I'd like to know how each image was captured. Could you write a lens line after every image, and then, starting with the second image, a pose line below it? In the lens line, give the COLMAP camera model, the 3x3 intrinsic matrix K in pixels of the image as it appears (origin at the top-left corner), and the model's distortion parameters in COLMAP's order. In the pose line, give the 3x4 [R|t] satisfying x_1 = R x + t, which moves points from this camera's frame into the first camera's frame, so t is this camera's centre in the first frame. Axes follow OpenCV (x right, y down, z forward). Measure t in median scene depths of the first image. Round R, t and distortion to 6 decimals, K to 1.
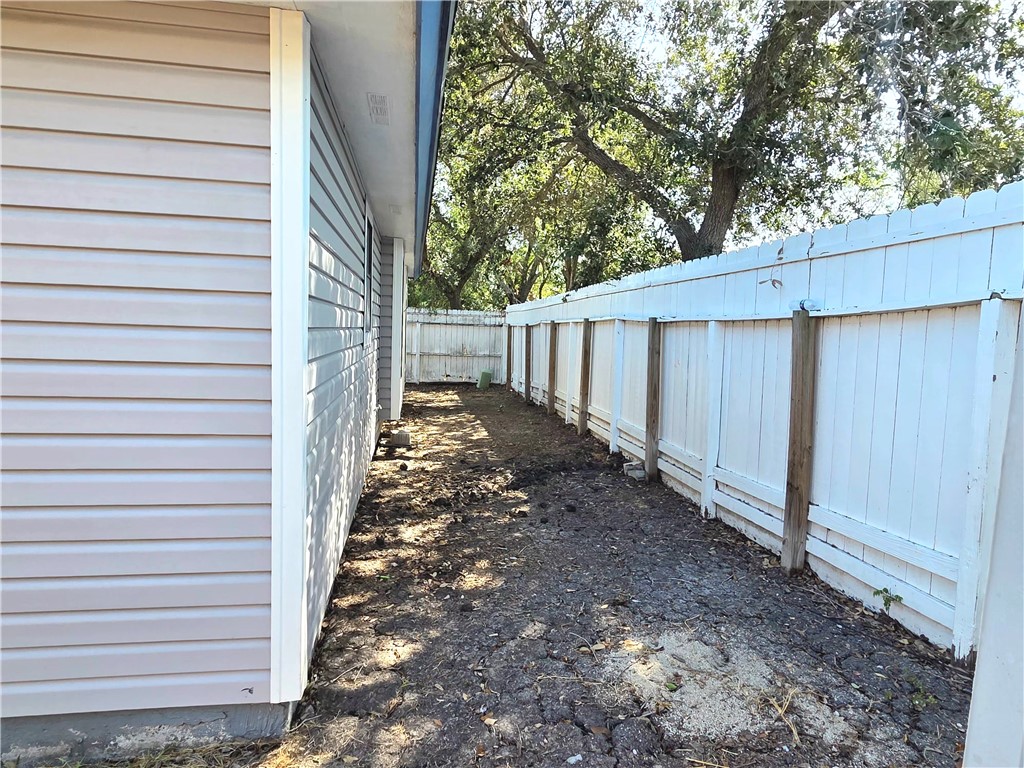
lens RADIAL K [[613.9, 0, 511.9], [0, 613.9, 375.3], [0, 0, 1]] dist [-0.005721, -0.000025]
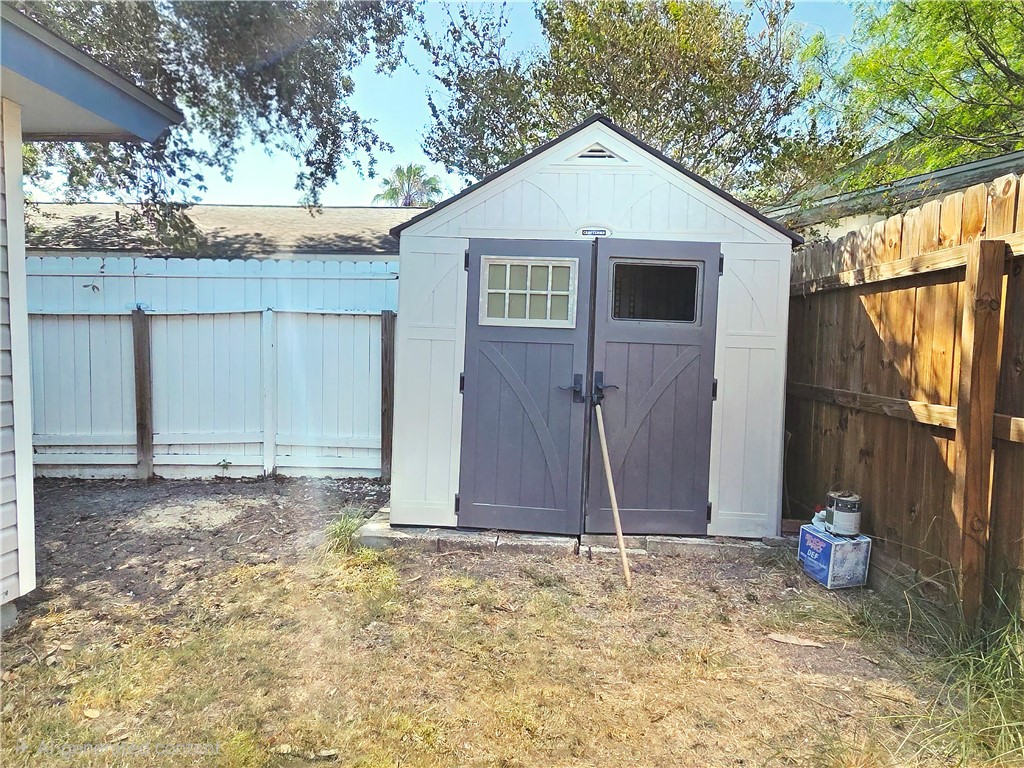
lens RADIAL K [[613.9, 0, 511.0], [0, 613.9, 381.8], [0, 0, 1]] dist [-0.005721, -0.000025]
pose [[0.192147, -0.088746, 0.977345, -1.007786], [0.059626, 0.995119, 0.078637, 0.009061], [-0.979553, 0.043165, 0.196501, -0.248142]]
